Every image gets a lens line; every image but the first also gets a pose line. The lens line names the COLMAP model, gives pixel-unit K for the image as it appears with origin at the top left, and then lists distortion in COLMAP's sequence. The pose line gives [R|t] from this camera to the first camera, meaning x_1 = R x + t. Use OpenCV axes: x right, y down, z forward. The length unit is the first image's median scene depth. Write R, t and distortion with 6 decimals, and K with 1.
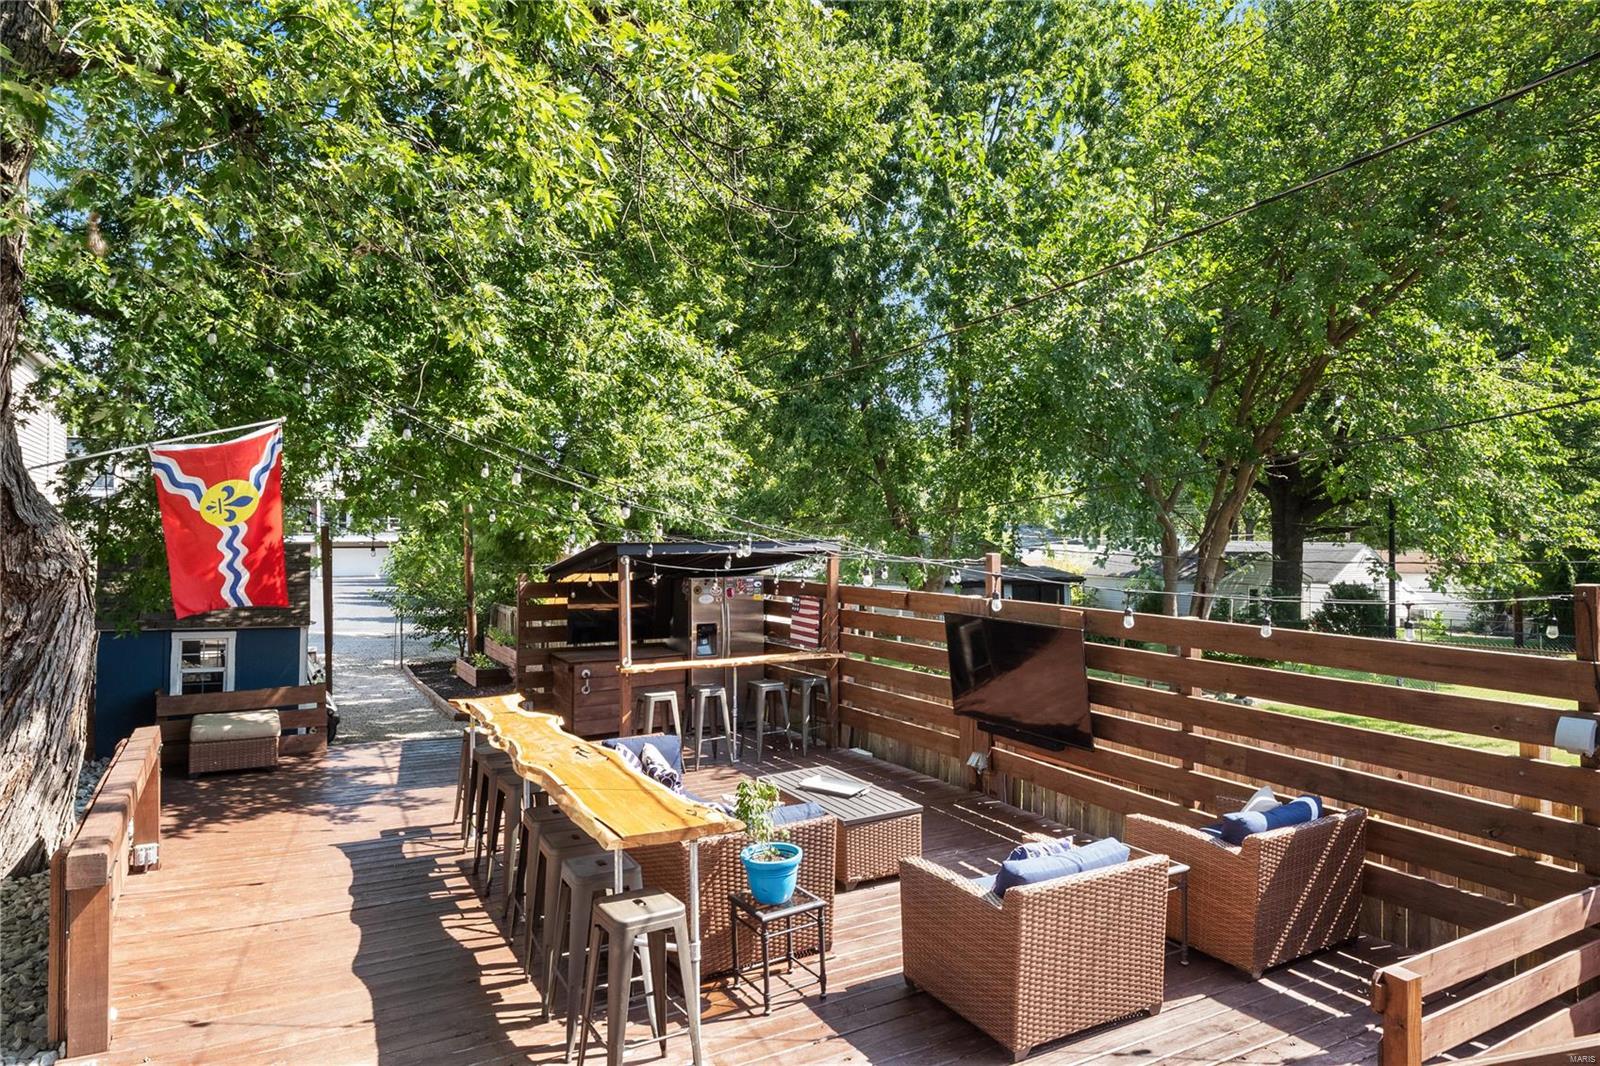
lens RADIAL K [[1035.8, 0, 843.5], [0, 1035.8, 514.3], [0, 0, 1]] dist [-0.023249, 0.007593]
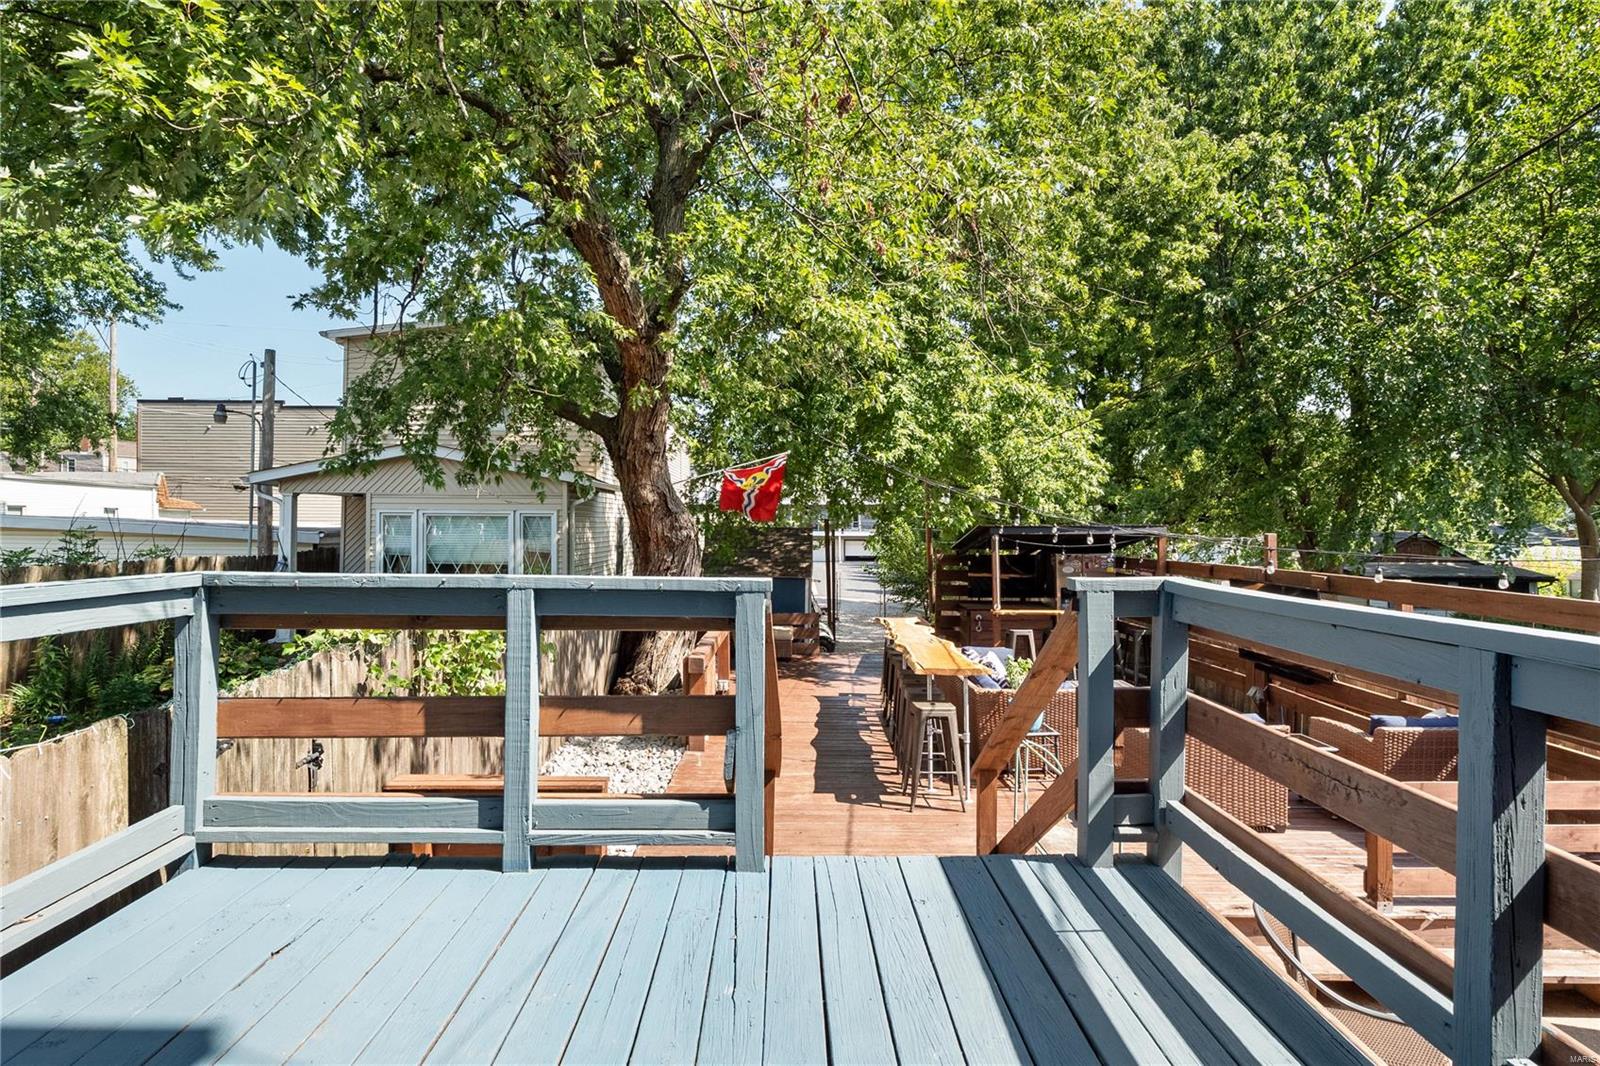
lens RADIAL K [[824.7, 0, 797.8], [0, 824.7, 531.0], [0, 0, 1]] dist [0.001865, 0.000179]
pose [[0.866965, 0.002472, -0.498363, 0.141553], [0.006317, 0.999853, 0.015948, 0.013694], [0.498329, -0.016974, 0.866822, -0.178579]]
